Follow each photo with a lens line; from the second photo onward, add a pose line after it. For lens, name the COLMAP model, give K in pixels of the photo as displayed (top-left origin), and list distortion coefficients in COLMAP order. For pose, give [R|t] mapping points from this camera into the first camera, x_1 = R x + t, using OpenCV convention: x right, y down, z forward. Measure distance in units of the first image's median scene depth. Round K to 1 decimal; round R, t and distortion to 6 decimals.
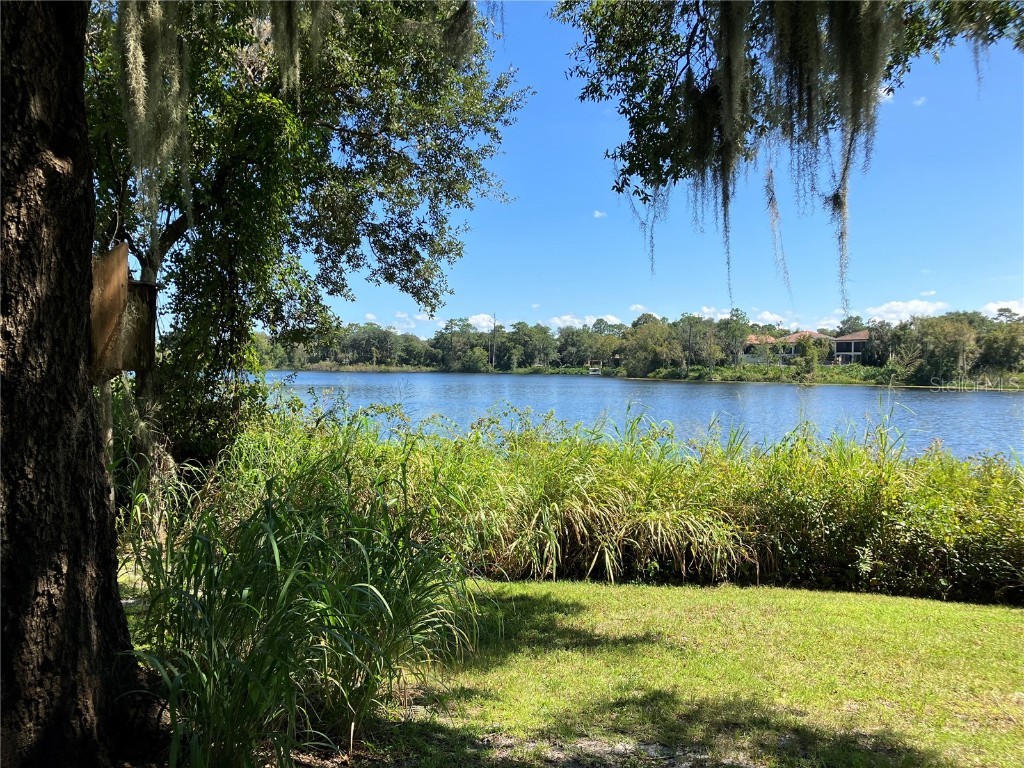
lens RADIAL K [[839.5, 0, 512.0], [0, 839.5, 384.0], [0, 0, 1]] dist [0.049886, -0.010195]
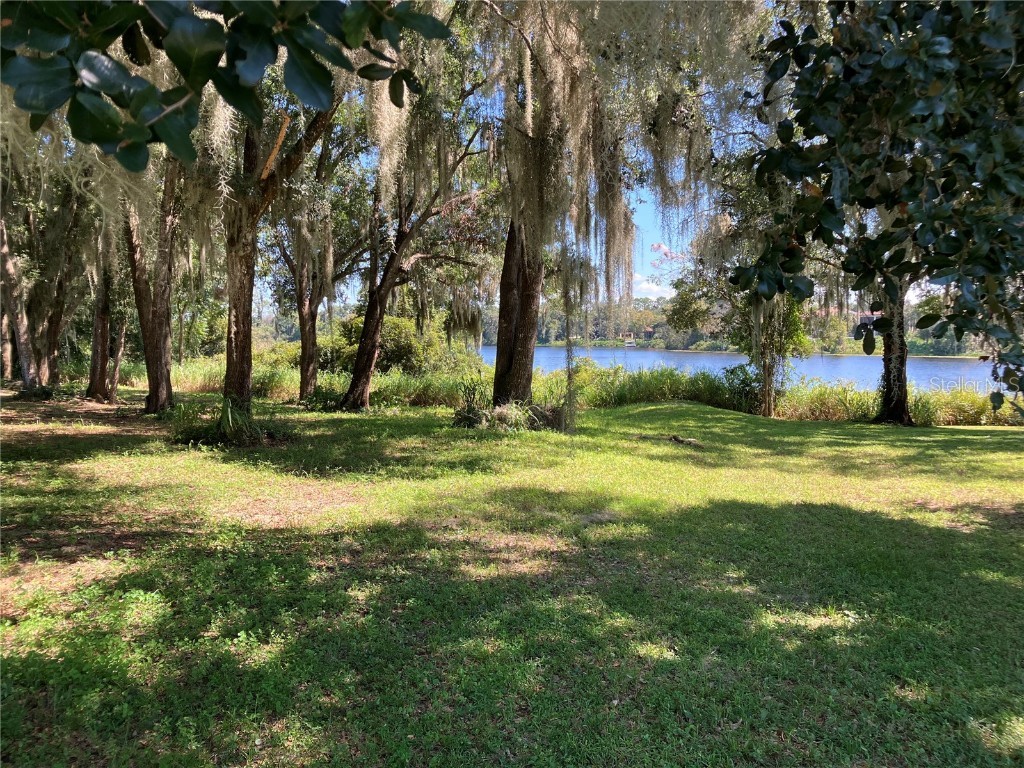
lens RADIAL K [[839.5, 0, 512.0], [0, 839.5, 384.0], [0, 0, 1]] dist [0.049886, -0.010195]
pose [[0.999953, -0.009037, -0.003564, -0.070055], [0.009157, 0.999337, 0.035239, -0.003804], [0.003243, -0.035270, 0.999373, -0.117670]]
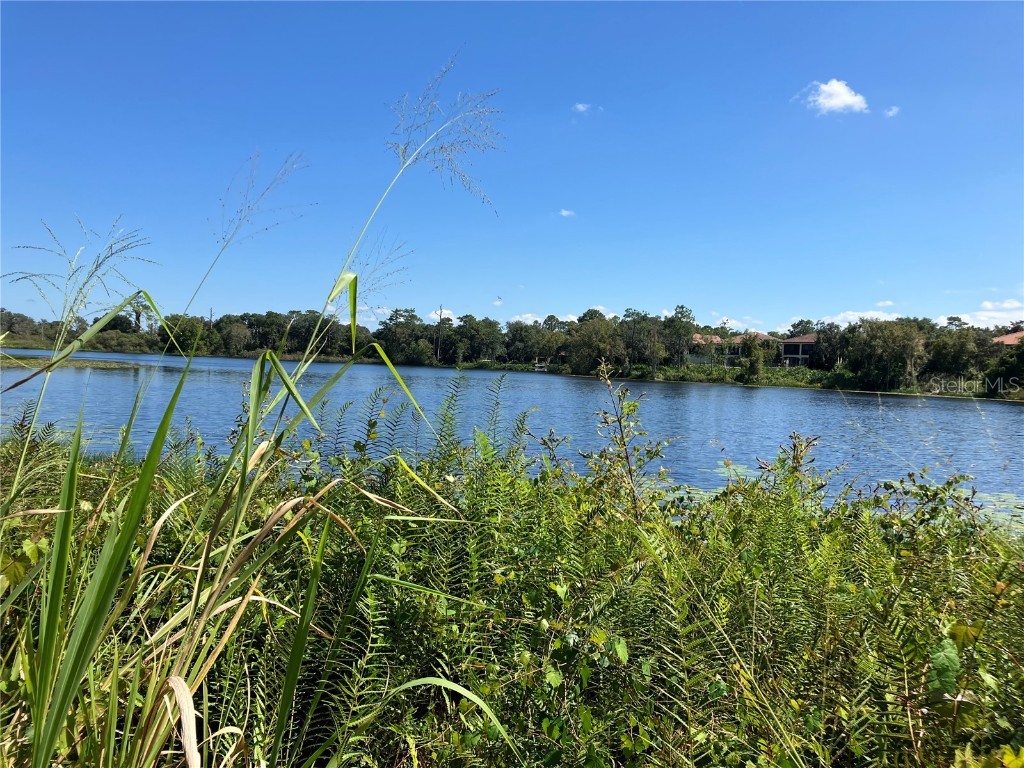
lens RADIAL K [[837.4, 0, 512.0], [0, 837.4, 384.0], [0, 0, 1]] dist [0.154578, -0.251943]
pose [[0.998299, 0.029923, 0.050046, 0.024181], [-0.030117, 0.999542, 0.003115, 0.002316], [-0.049930, -0.004617, 0.998742, 0.042960]]
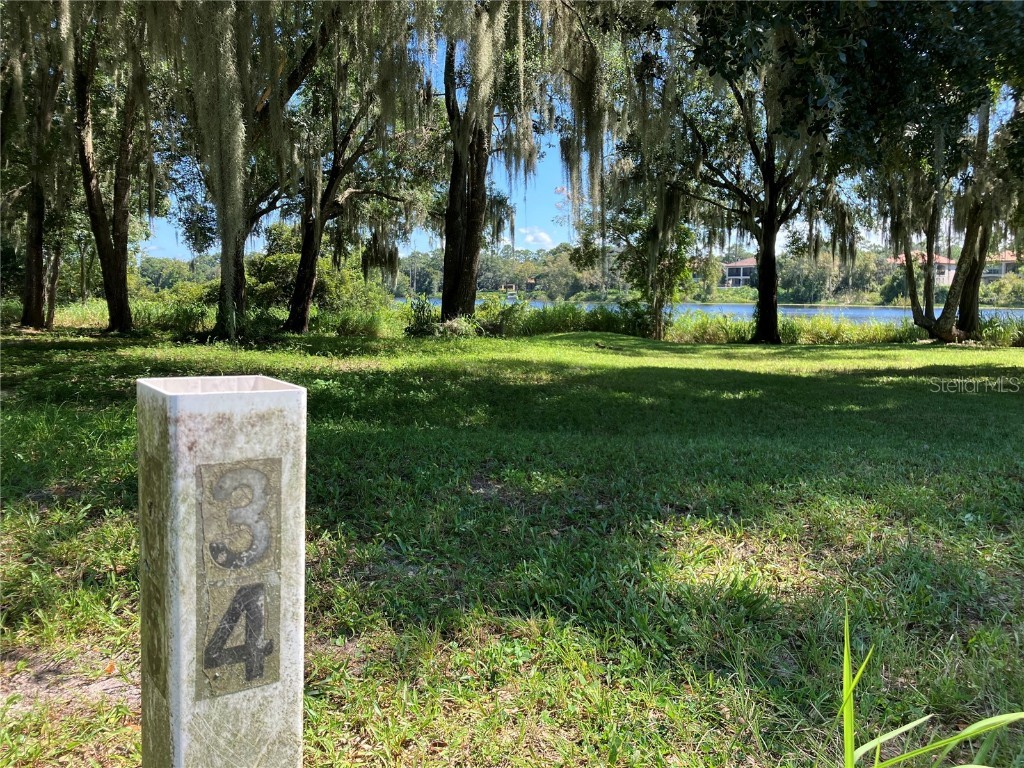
lens RADIAL K [[836.1, 0, 515.9], [0, 836.1, 389.8], [0, 0, 1]] dist [0.238873, -0.749461]
pose [[0.989543, -0.024662, 0.142117, -0.078160], [0.010608, 0.995050, 0.098809, -0.000089], [-0.143850, -0.096268, 0.984906, -0.132317]]
